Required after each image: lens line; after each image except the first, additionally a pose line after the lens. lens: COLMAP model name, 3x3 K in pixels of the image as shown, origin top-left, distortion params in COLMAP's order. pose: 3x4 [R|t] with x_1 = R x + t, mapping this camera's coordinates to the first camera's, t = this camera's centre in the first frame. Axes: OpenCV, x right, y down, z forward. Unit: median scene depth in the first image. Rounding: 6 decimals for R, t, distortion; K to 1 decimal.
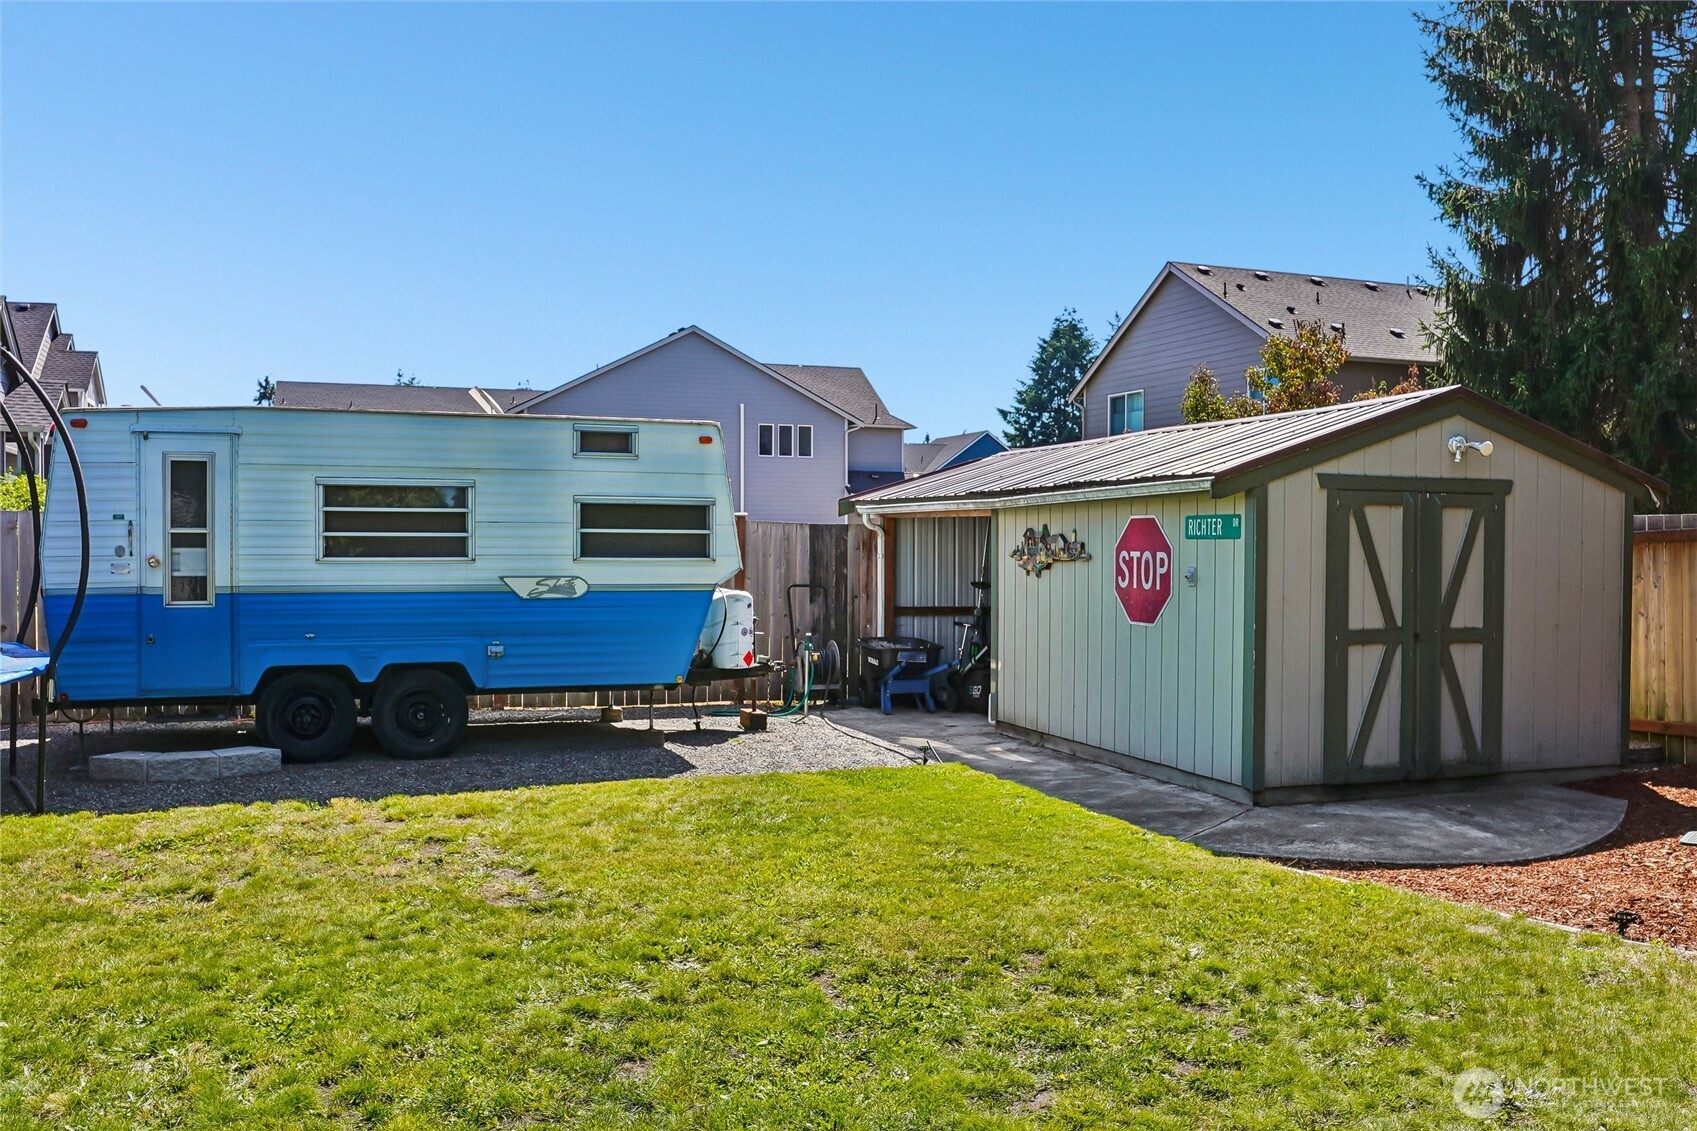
lens RADIAL K [[1397.3, 0, 849.8], [0, 1397.3, 565.0], [0, 0, 1]] dist [-0.028109, 0.004615]
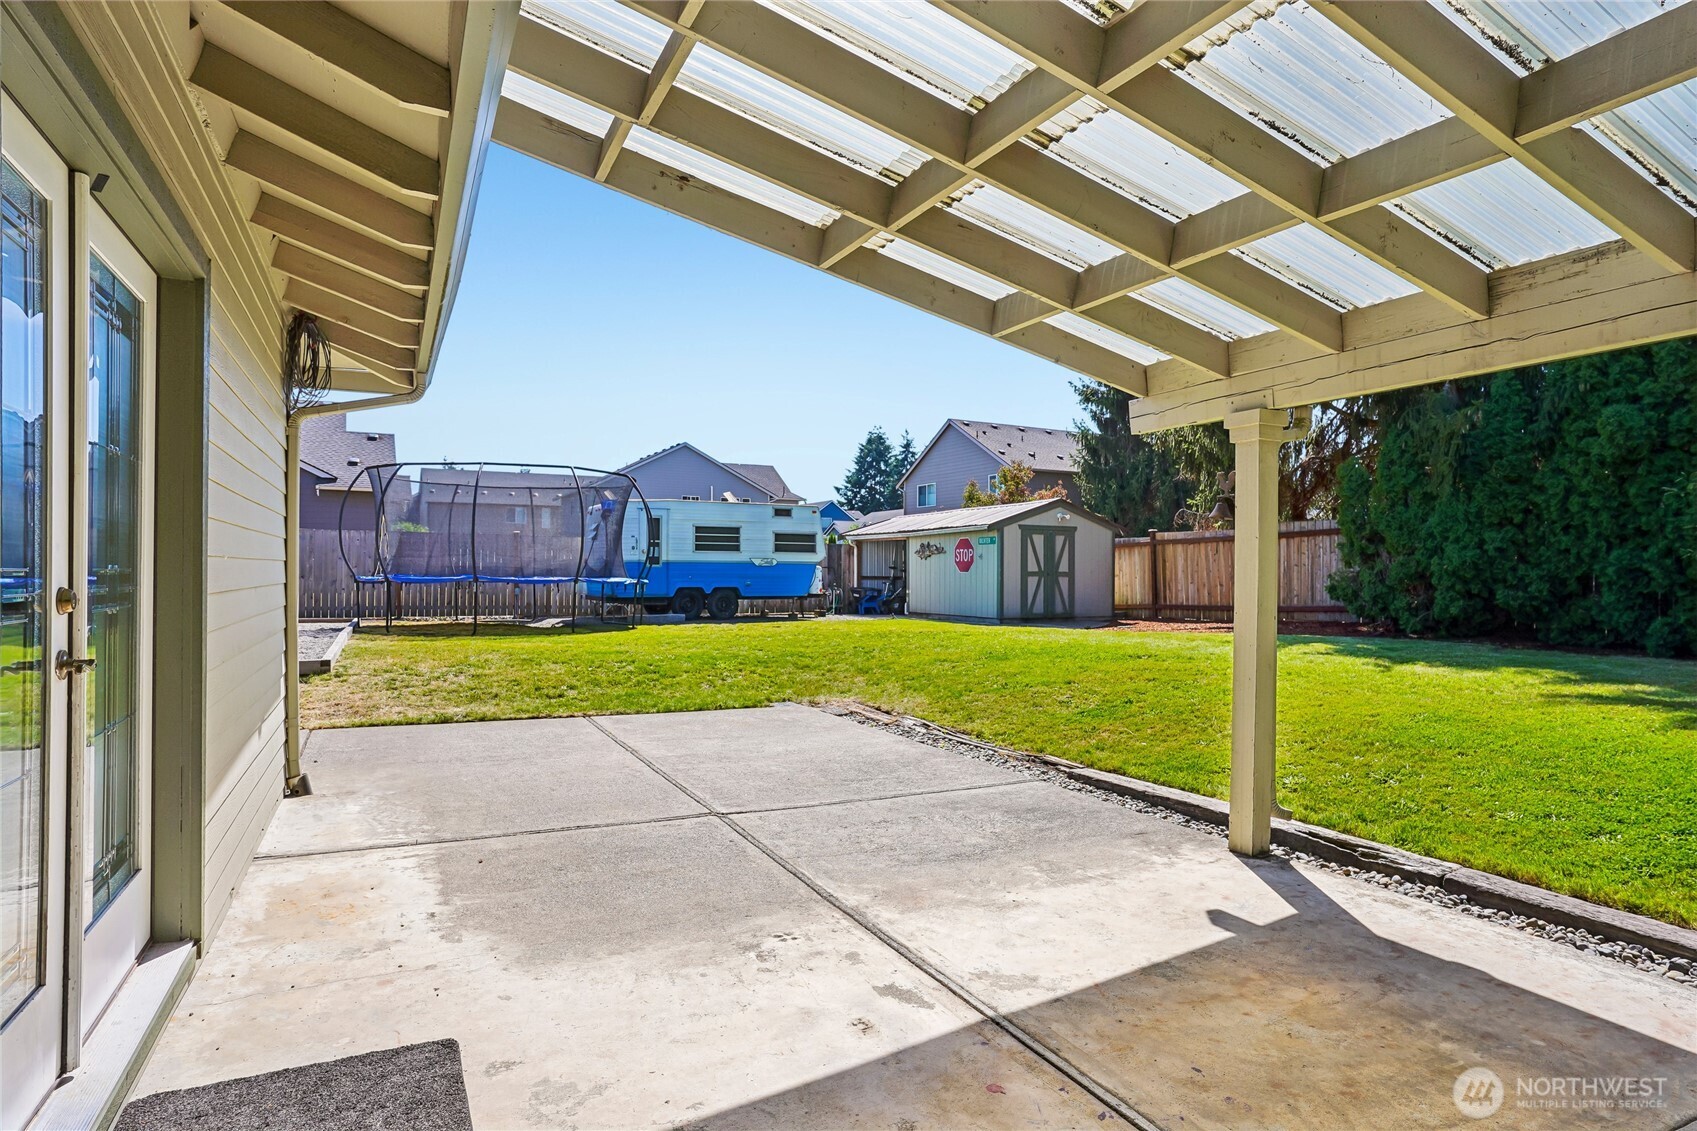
lens RADIAL K [[907.6, 0, 846.7], [0, 907.6, 563.6], [0, 0, 1]] dist [-0.000342, -0.000008]
pose [[0.991621, 0.000385, 0.129180, -0.274214], [0.002715, 0.999713, -0.023814, 0.061381], [-0.129152, 0.023965, 0.991335, -0.855239]]
